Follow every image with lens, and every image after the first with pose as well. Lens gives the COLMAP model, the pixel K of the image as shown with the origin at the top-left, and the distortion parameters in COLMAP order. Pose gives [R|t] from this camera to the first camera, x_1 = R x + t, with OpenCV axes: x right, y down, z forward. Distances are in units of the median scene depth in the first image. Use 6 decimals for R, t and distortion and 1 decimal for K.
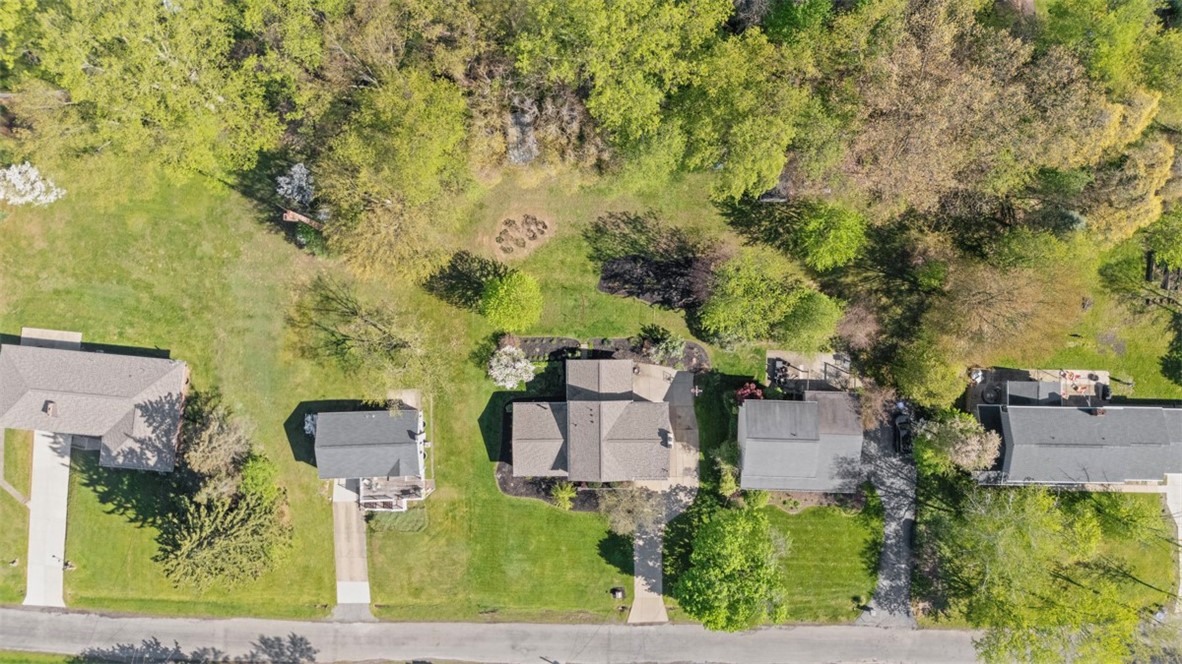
lens RADIAL K [[870.9, 0, 591.0], [0, 870.9, 332.0], [0, 0, 1]] dist [0.074278, -0.067643]
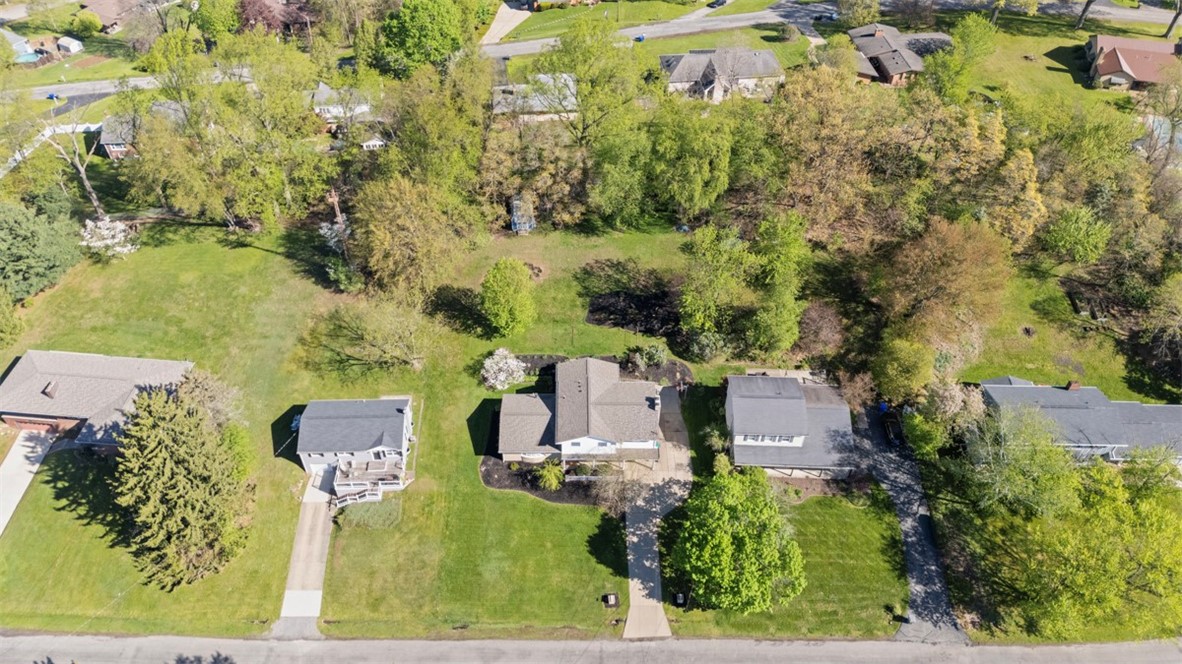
lens RADIAL K [[873.7, 0, 591.0], [0, 873.7, 332.0], [0, 0, 1]] dist [0.083216, -0.097313]
pose [[0.999977, -0.005378, 0.004218, 0.009451], [0.006810, 0.731779, -0.681508, 0.707176], [0.000579, 0.681521, 0.731798, 0.193754]]
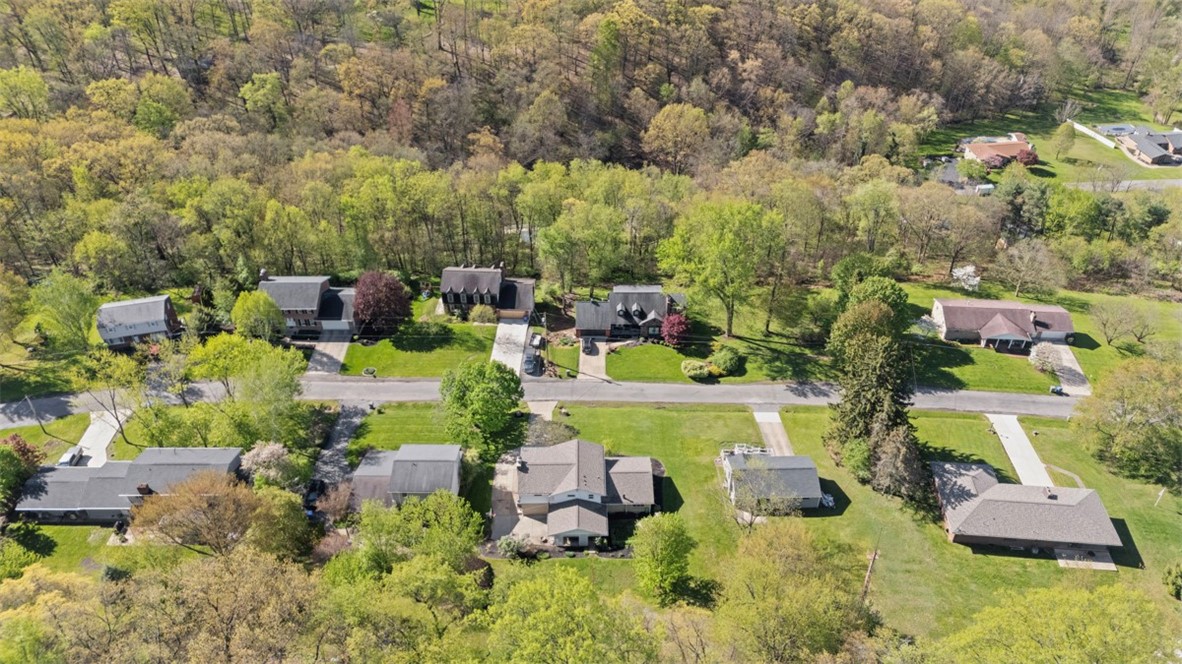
lens RADIAL K [[870.9, 0, 591.0], [0, 870.9, 332.0], [0, 0, 1]] dist [0.074278, -0.067643]
pose [[-0.999867, -0.007500, -0.014471, 0.010809], [-0.007302, -0.587681, 0.809060, -0.689554], [-0.014572, 0.809058, 0.587548, 0.144965]]
